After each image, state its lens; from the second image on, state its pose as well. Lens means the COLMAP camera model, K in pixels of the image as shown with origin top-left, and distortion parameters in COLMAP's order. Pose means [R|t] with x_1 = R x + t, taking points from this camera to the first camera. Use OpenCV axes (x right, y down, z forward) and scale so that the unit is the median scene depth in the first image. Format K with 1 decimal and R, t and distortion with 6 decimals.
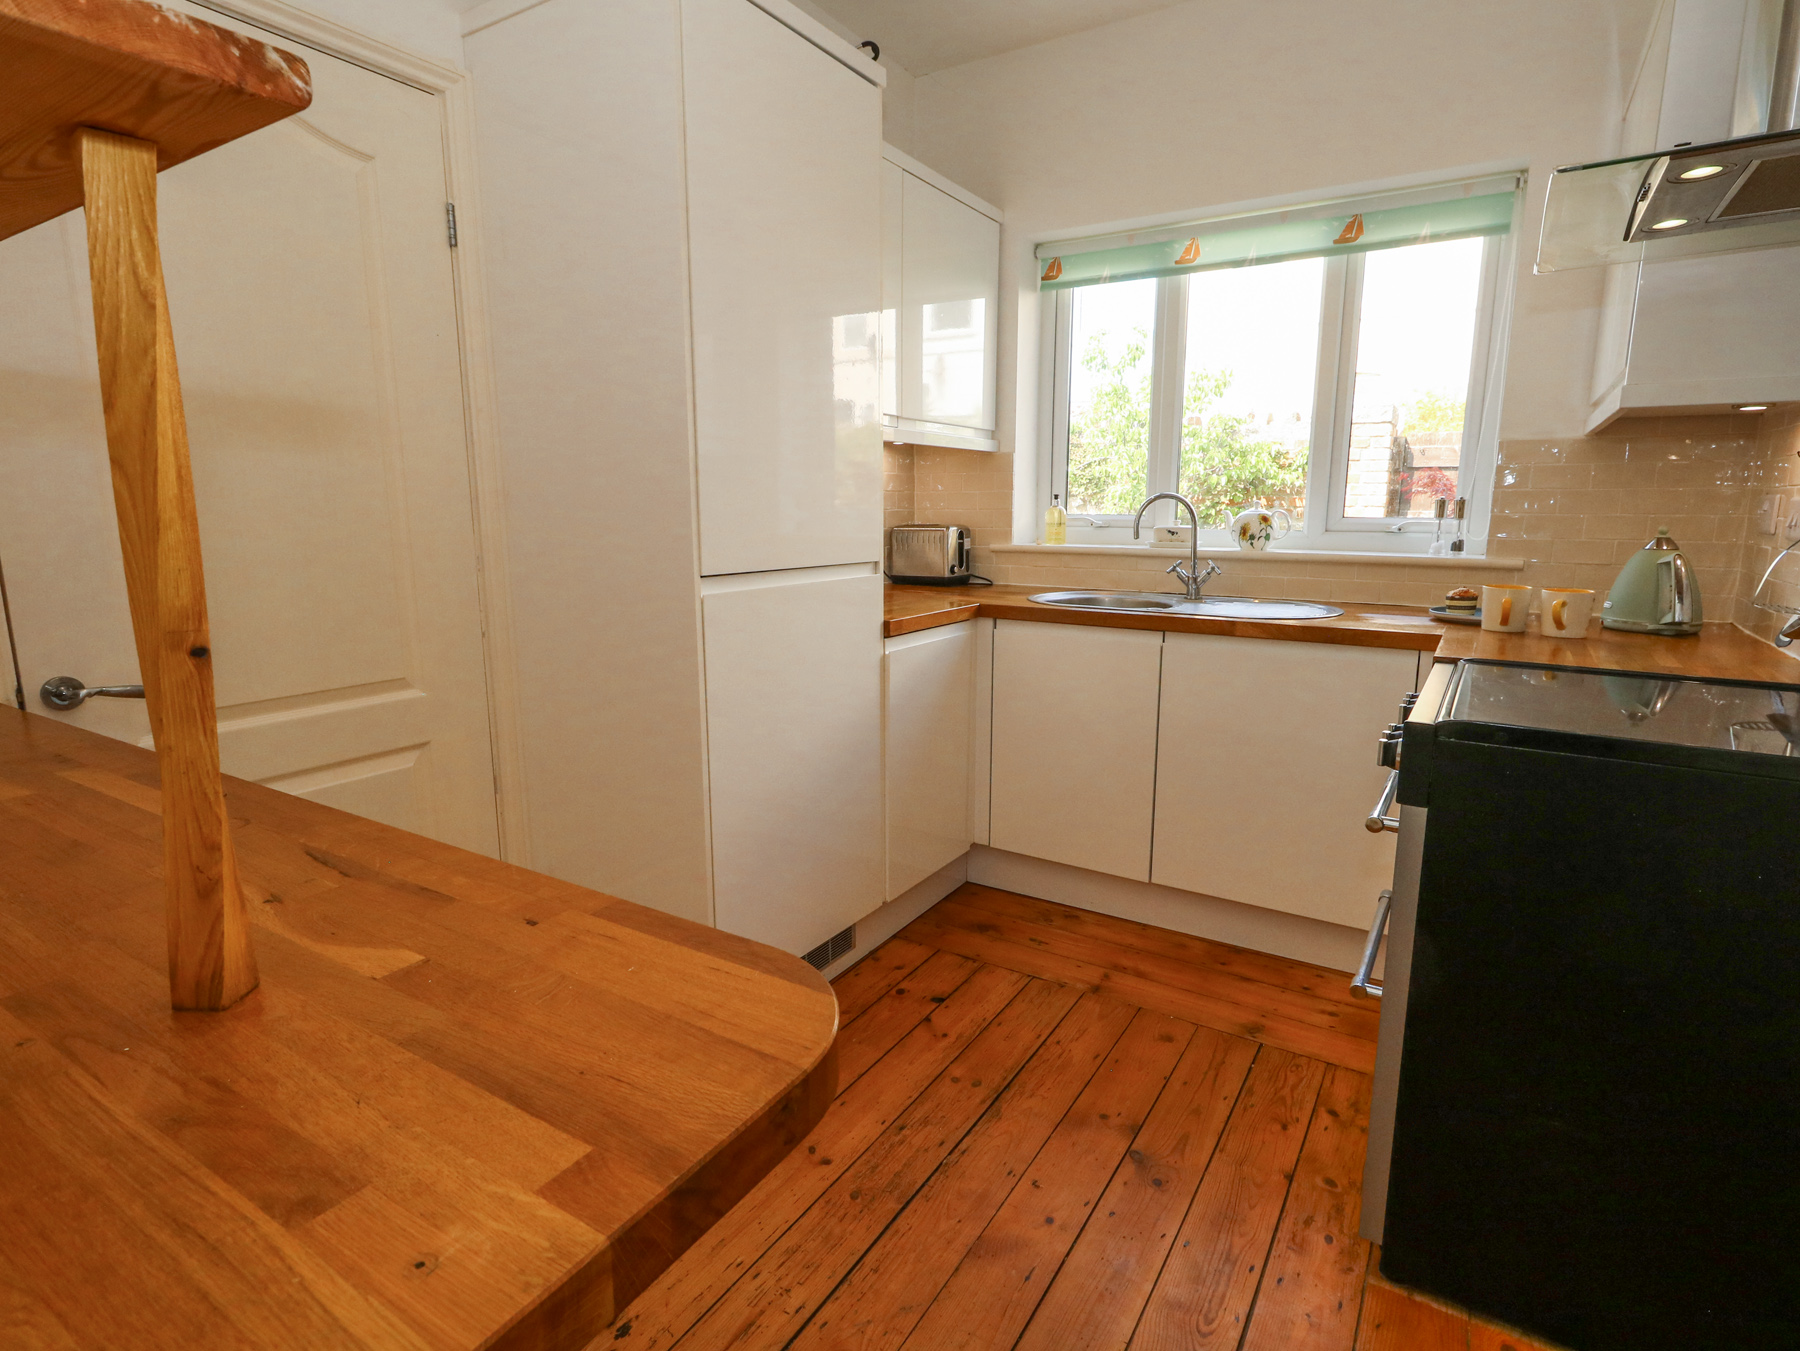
lens RADIAL K [[928.0, 0, 914.9], [0, 928.0, 665.7], [0, 0, 1]] dist [0.000220, -0.001023]
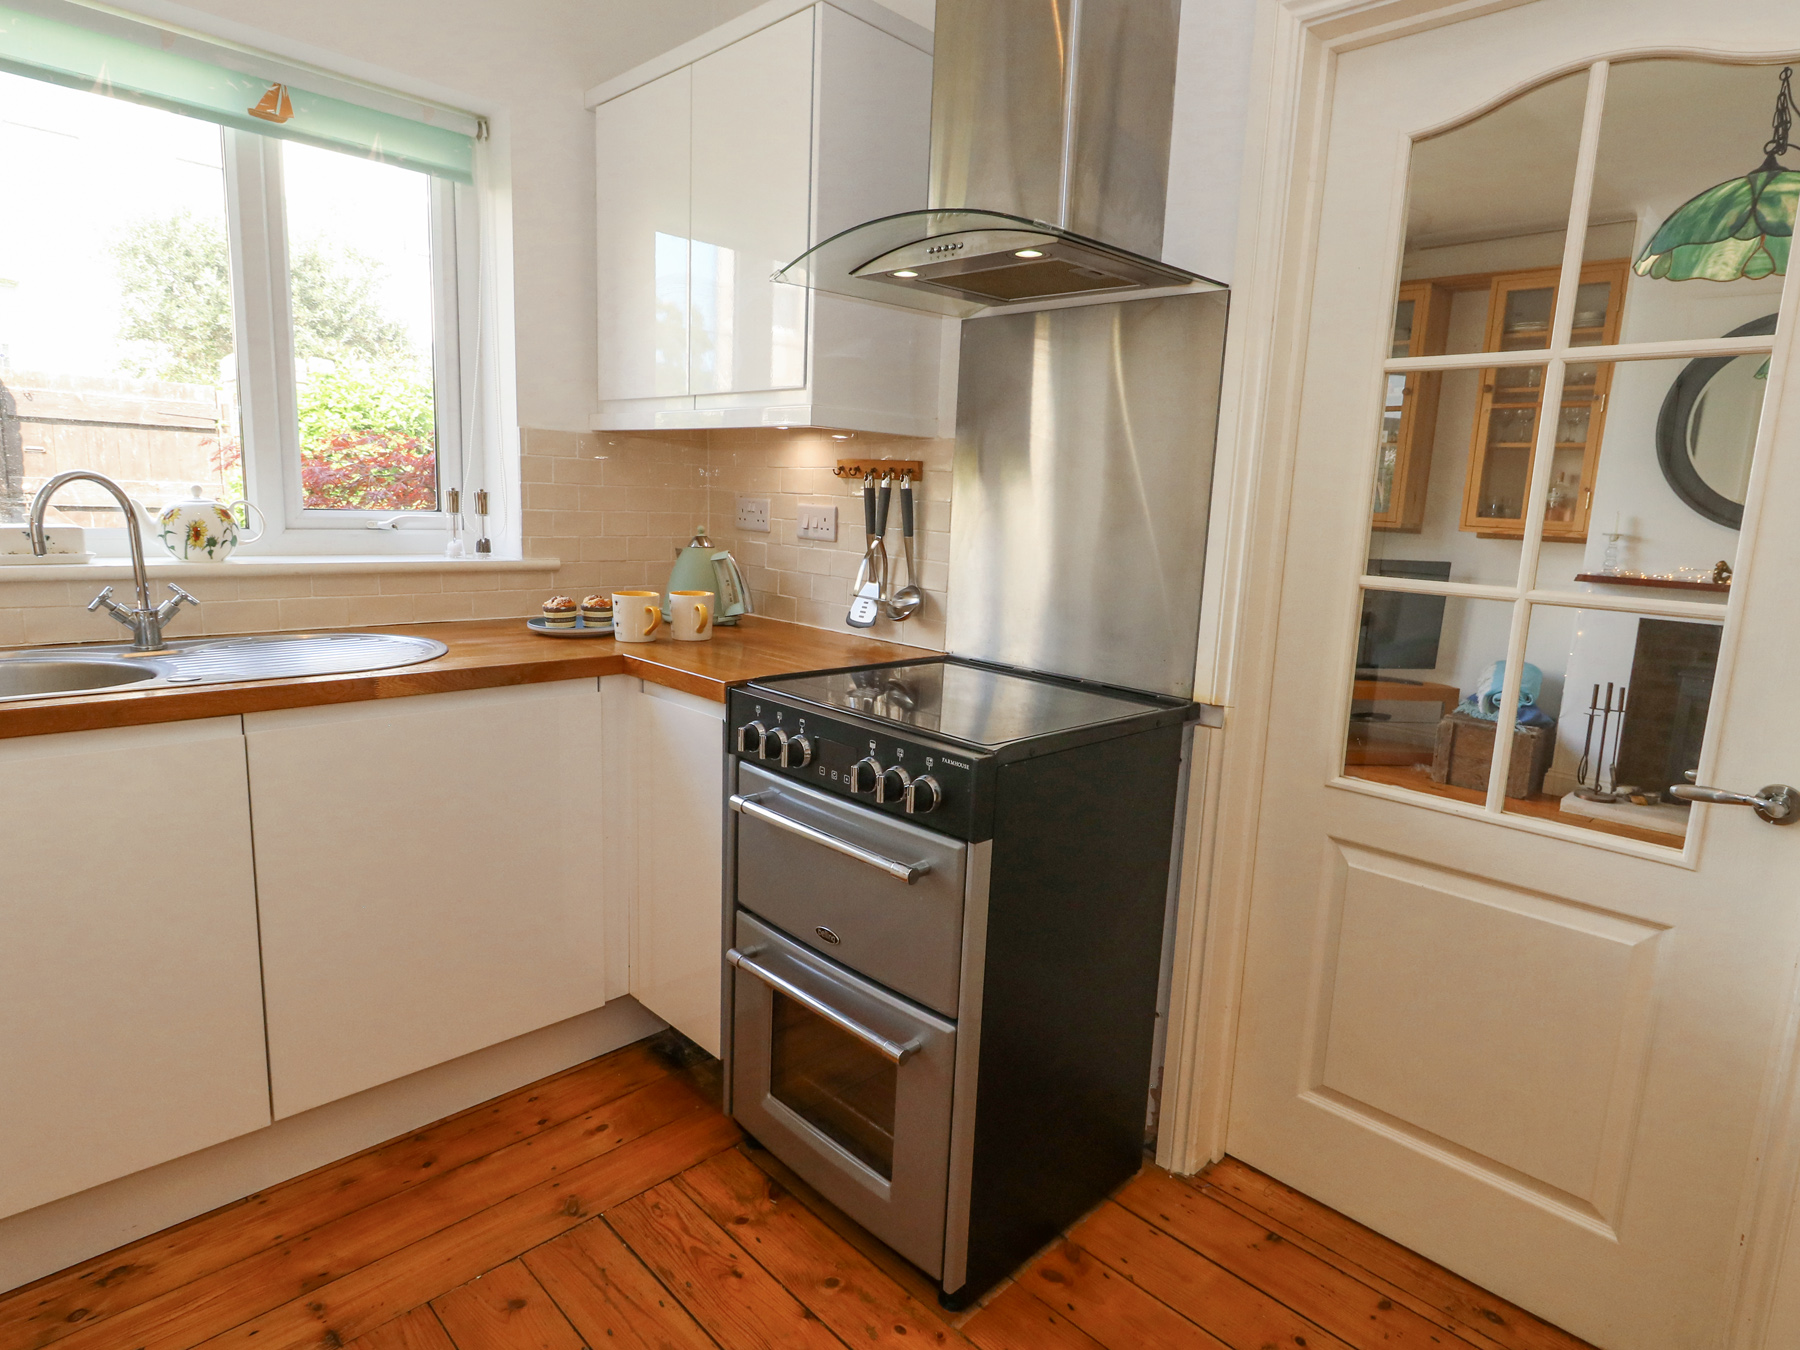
lens RADIAL K [[1006.6, 0, 924.2], [0, 1006.6, 664.8], [0, 0, 1]] dist [0.005139, 0.000469]
pose [[0.221798, -0.154686, 0.962745, -0.245960], [0.129499, 0.983264, 0.128148, -0.091536], [-0.966455, 0.096252, 0.238118, 0.412611]]
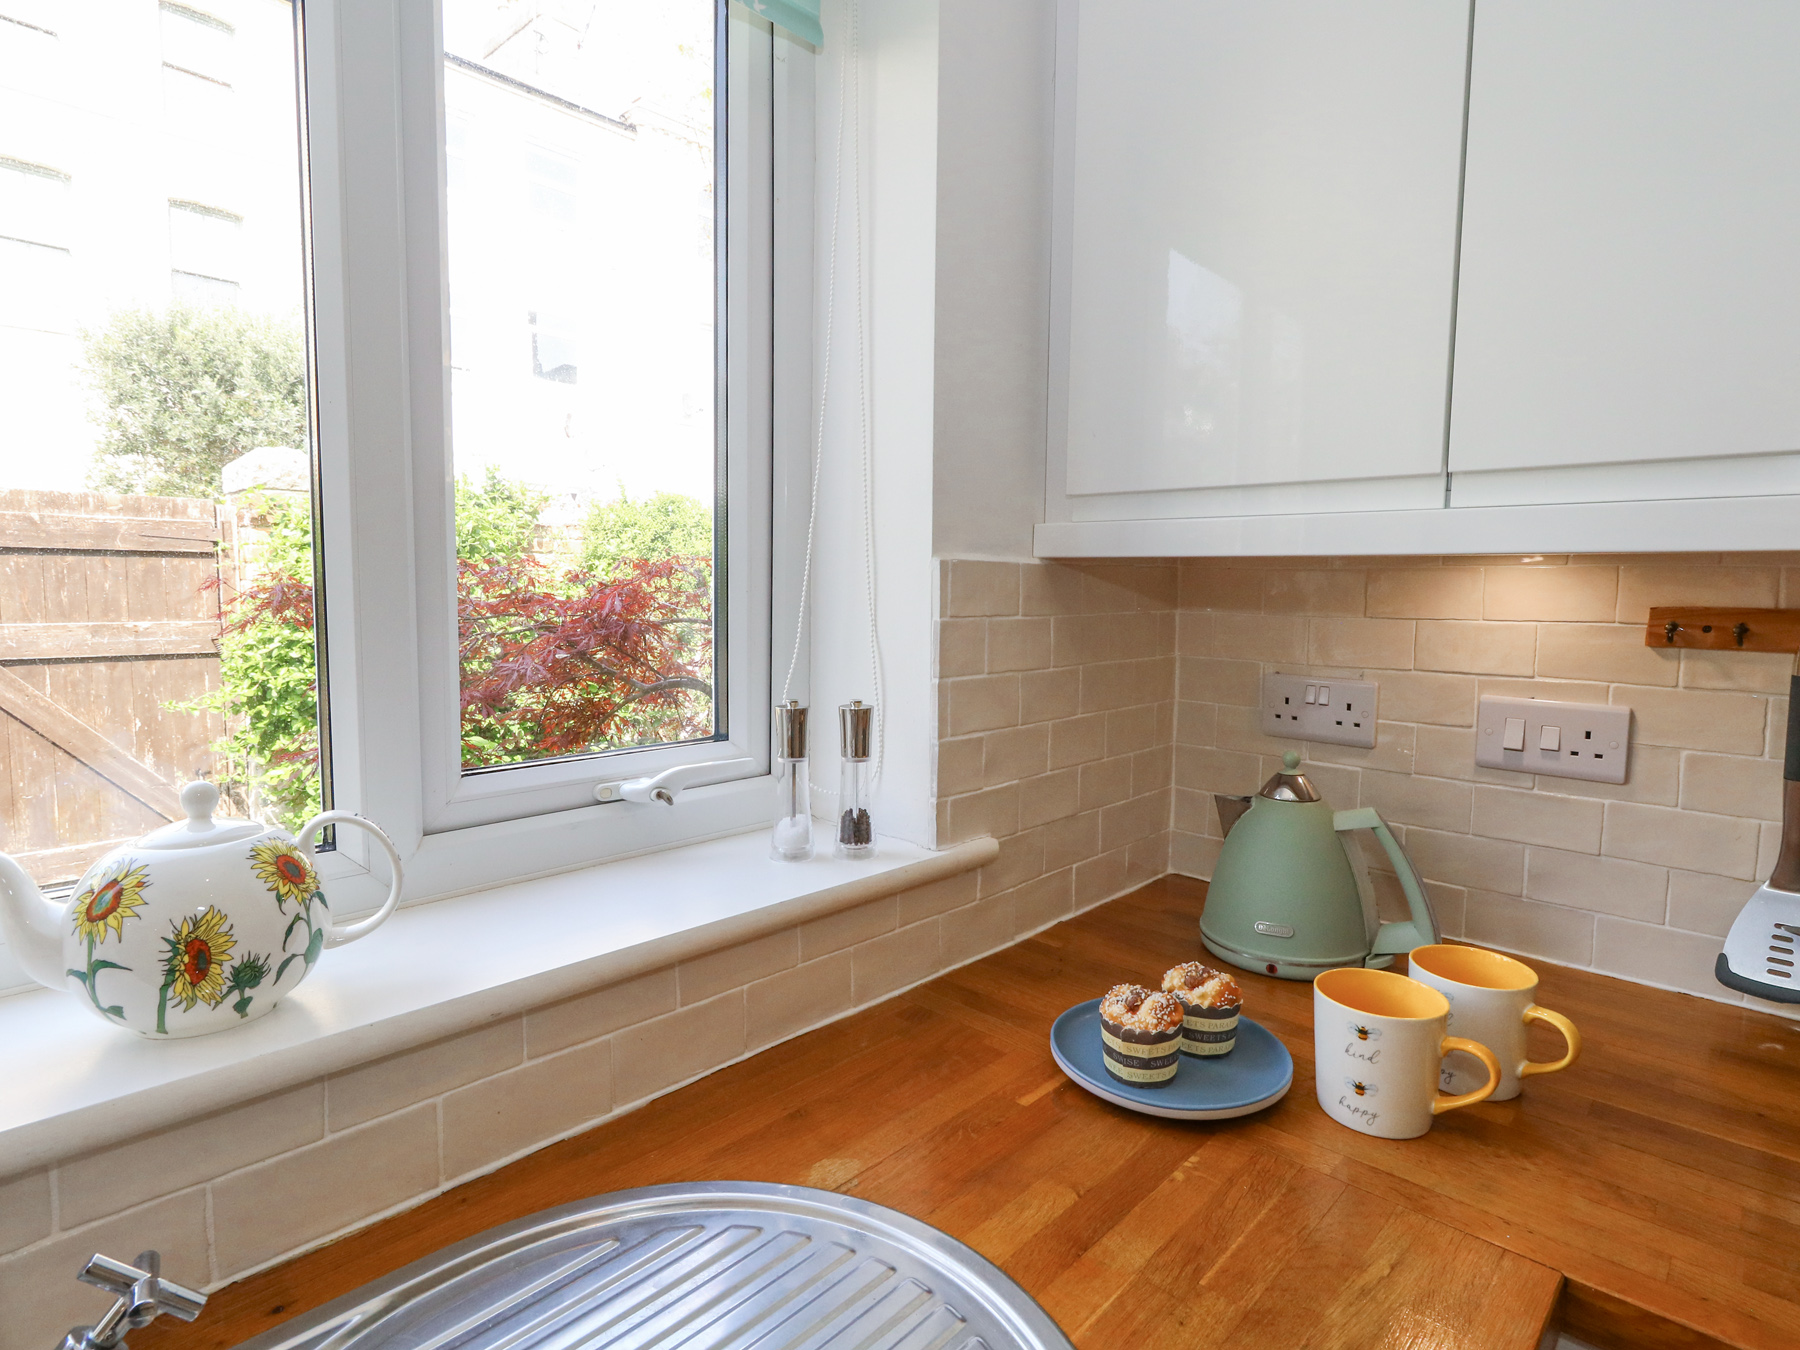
lens RADIAL K [[968.9, 0, 919.8], [0, 968.9, 663.1], [0, 0, 1]] dist [0.000827, -0.002006]
pose [[0.191651, -0.078711, 0.978302, 0.220539], [0.161314, 0.985749, 0.047708, -0.217697], [-0.968115, 0.148671, 0.201617, 0.921945]]
